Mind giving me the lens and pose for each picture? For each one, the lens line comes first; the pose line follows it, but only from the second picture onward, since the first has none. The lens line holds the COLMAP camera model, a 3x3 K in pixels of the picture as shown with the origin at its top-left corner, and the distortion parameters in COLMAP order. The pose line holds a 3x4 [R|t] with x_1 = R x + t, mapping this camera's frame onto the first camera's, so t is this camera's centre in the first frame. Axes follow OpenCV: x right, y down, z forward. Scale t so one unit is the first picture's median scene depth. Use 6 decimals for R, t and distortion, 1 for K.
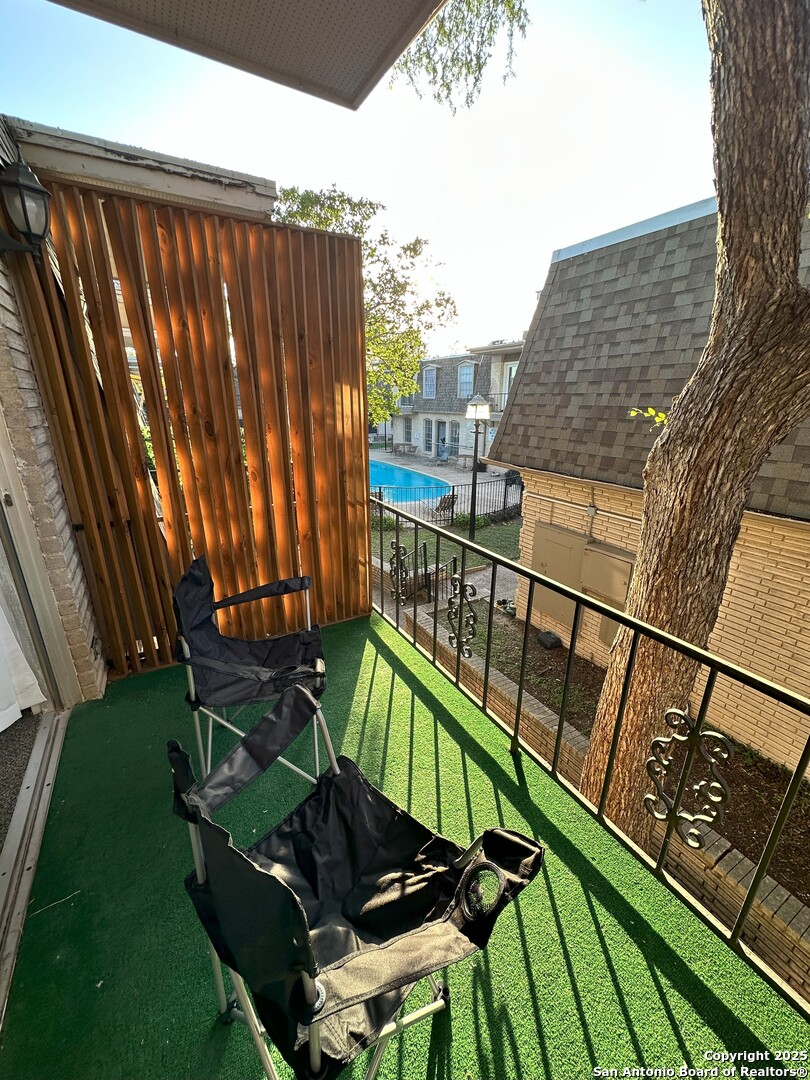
lens RADIAL K [[430.3, 0, 402.3], [0, 430.3, 539.6], [0, 0, 1]] dist [0.001309, -0.000502]
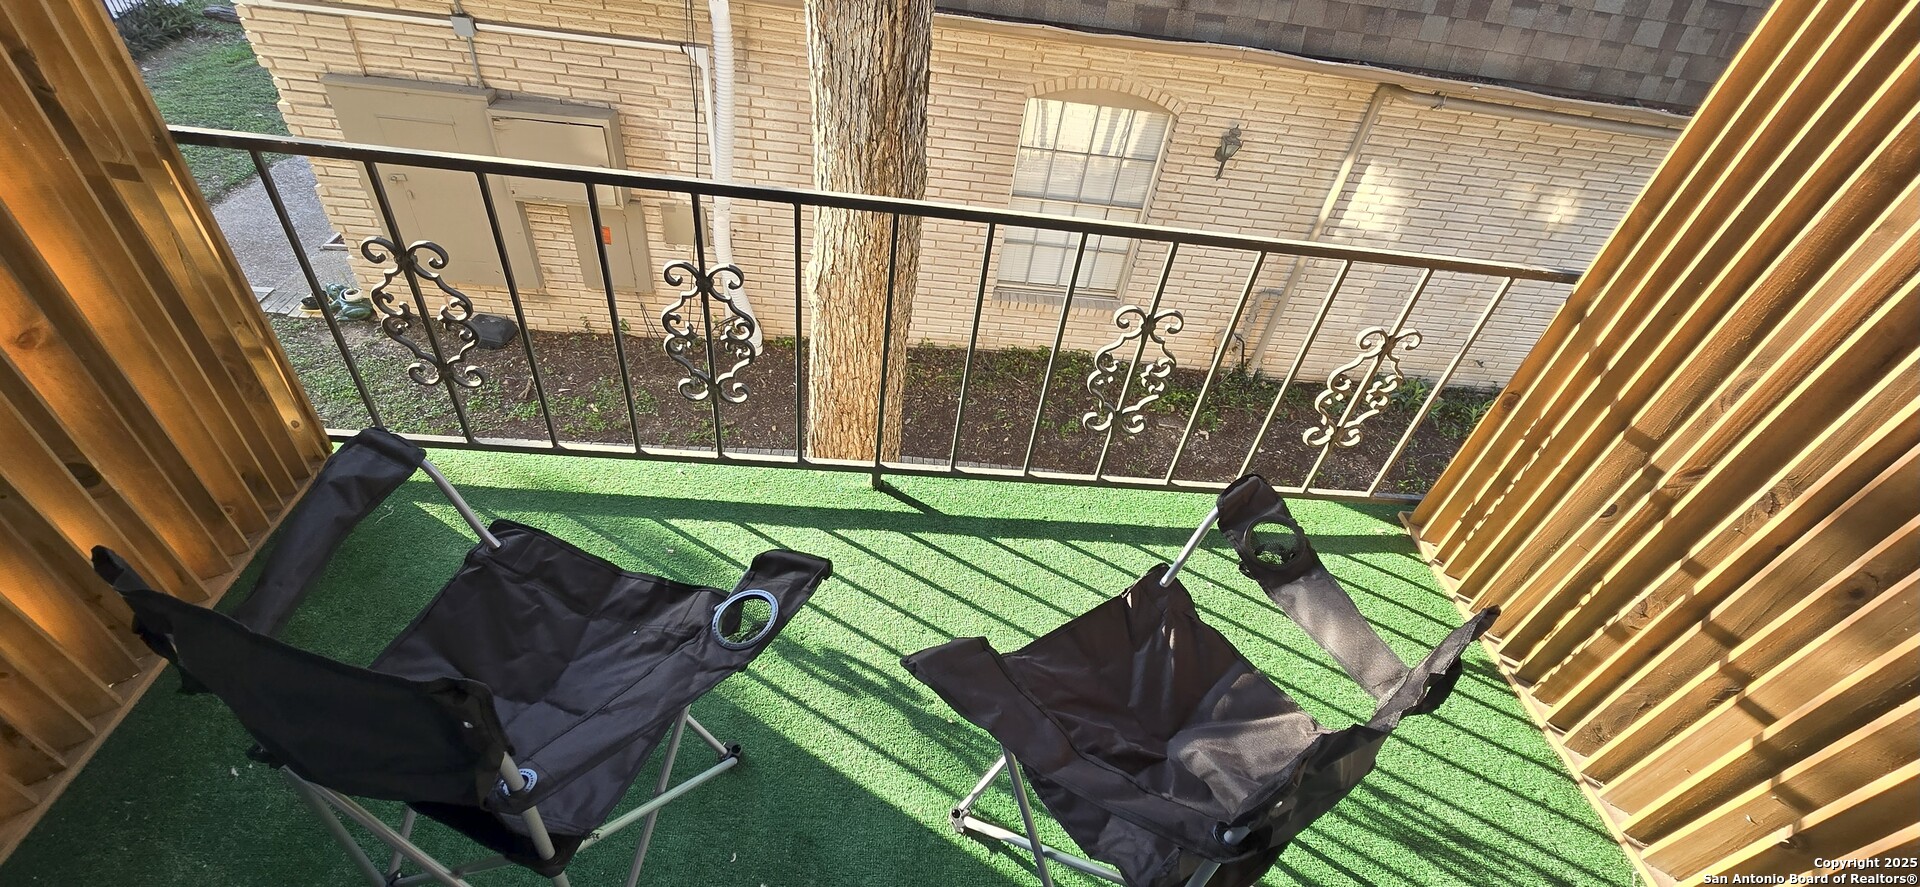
lens RADIAL K [[780.4, 0, 961.3], [0, 780.4, 444.7], [0, 0, 1]] dist [-0.000951, -0.001234]
pose [[0.417688, -0.550857, 0.722561, -0.421826], [0.160883, 0.827528, 0.537879, -0.142835], [-0.894234, -0.108418, 0.434272, 0.319064]]
